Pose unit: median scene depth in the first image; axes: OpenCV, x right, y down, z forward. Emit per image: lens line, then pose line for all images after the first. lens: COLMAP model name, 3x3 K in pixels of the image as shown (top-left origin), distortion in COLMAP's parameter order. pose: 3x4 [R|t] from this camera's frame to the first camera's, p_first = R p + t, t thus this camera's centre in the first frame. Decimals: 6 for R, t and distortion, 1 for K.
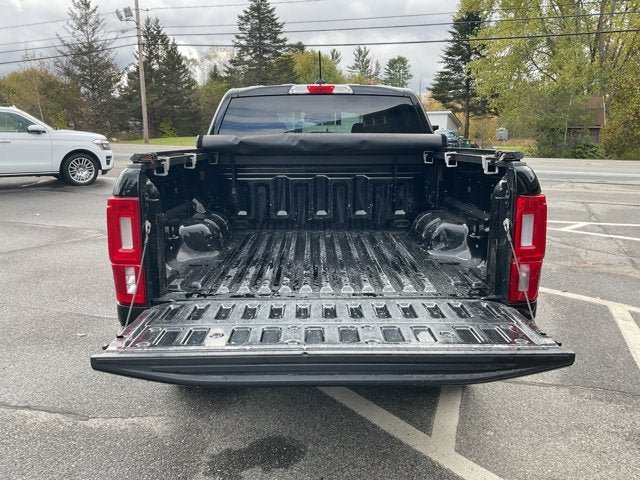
lens RADIAL K [[528.8, 0, 314.9], [0, 528.8, 239.7], [0, 0, 1]] dist [0.068567, -0.124590]
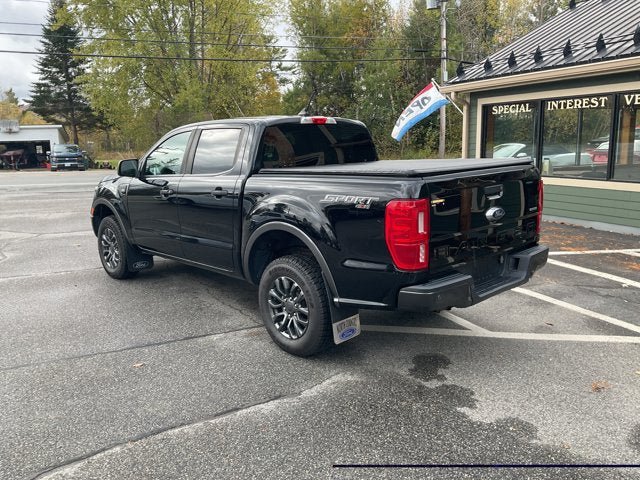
lens RADIAL K [[528.8, 0, 316.4], [0, 528.8, 237.9], [0, 0, 1]] dist [0.068567, -0.124590]
pose [[0.731542, -0.137362, 0.667816, -0.076068], [0.155177, 0.987332, 0.033098, -0.003144], [-0.663903, 0.079417, 0.743590, 0.003173]]
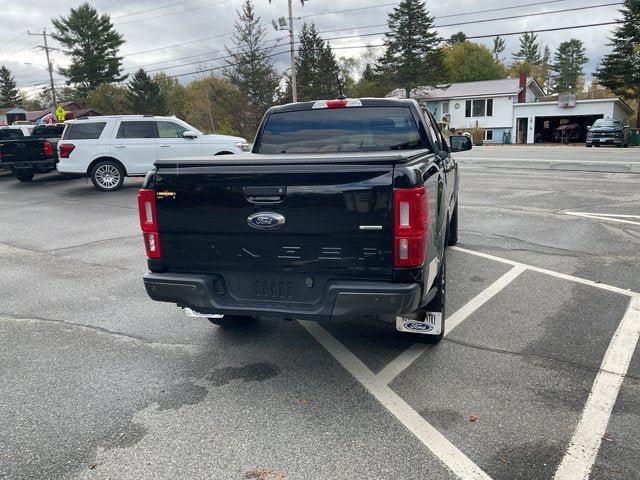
lens RADIAL K [[528.8, 0, 317.0], [0, 528.8, 240.9], [0, 0, 1]] dist [0.068567, -0.124590]
pose [[0.958536, 0.027521, -0.283641, 0.027149], [-0.024583, 0.999601, 0.013912, 0.001793], [0.283911, -0.006363, 0.958830, -0.017447]]
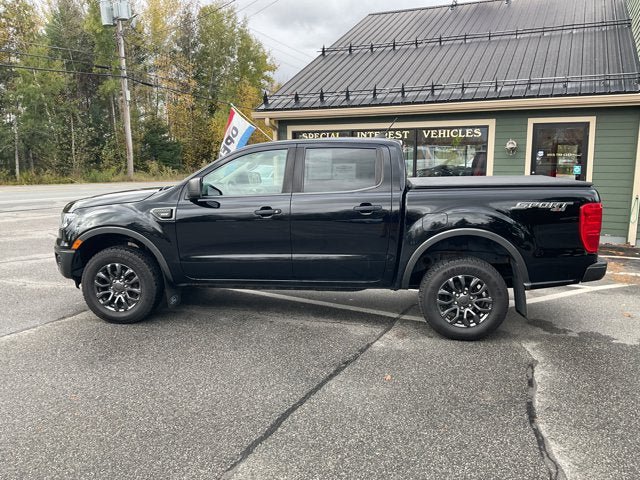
lens RADIAL K [[528.8, 0, 316.1], [0, 528.8, 237.1], [0, 0, 1]] dist [0.068567, -0.124590]
pose [[0.136498, -0.146614, 0.979731, -0.129016], [0.196046, 0.973426, 0.118357, -0.020549], [-0.971048, 0.175917, 0.161614, 0.085666]]
